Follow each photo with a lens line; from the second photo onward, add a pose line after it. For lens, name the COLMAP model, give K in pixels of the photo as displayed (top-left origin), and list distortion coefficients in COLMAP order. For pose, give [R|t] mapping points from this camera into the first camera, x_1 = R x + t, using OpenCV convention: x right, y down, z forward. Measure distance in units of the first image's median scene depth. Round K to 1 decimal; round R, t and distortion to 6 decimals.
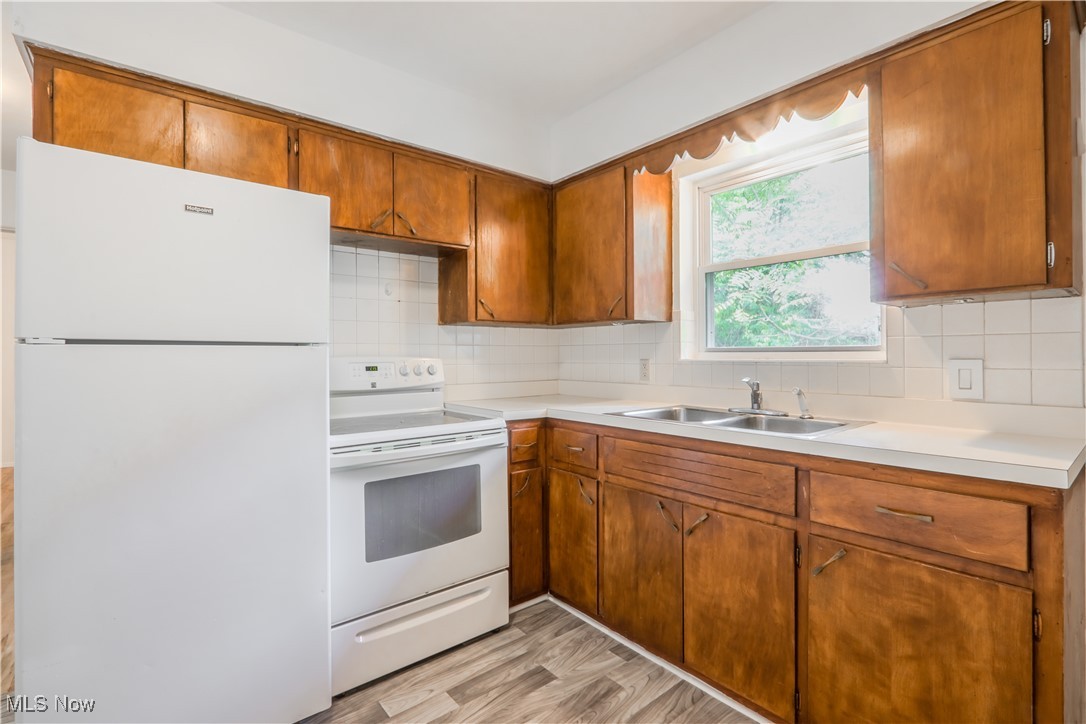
lens RADIAL K [[501.4, 0, 542.0], [0, 501.4, 357.8], [0, 0, 1]] dist [-0.014276, 0.000813]
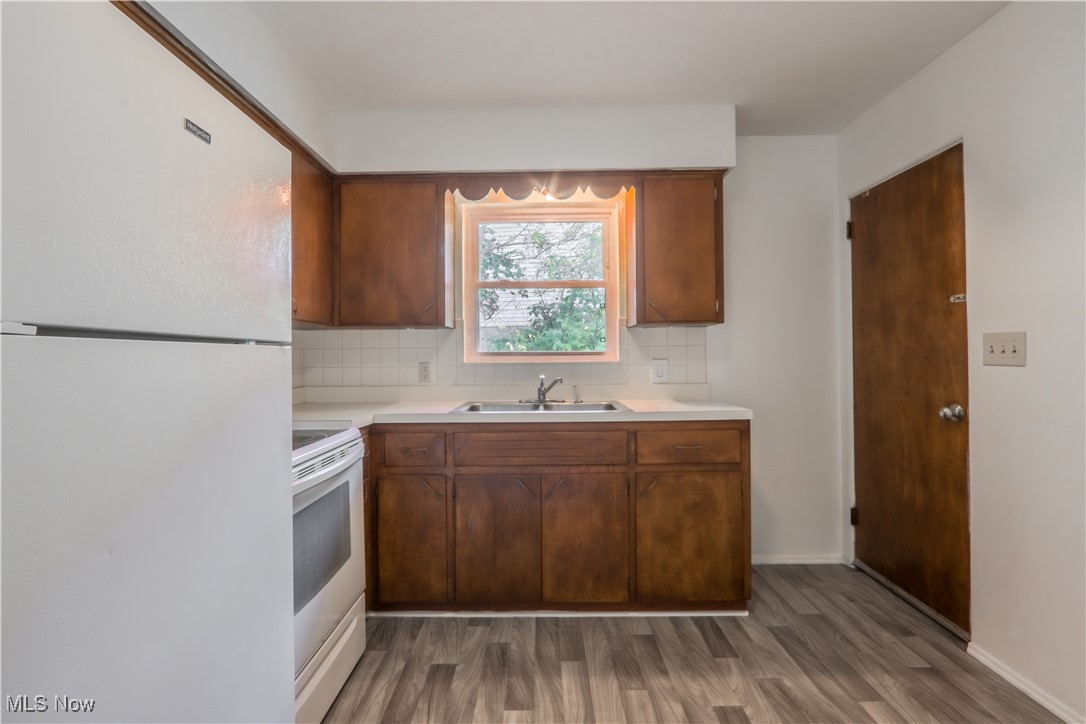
lens RADIAL K [[501.4, 0, 539.4], [0, 501.4, 359.0], [0, 0, 1]] dist [-0.014276, 0.000813]
pose [[0.636261, -0.003893, 0.771464, -0.688490], [0.010142, 0.999943, -0.003318, 0.002158], [-0.771407, 0.009936, 0.636265, 0.193202]]
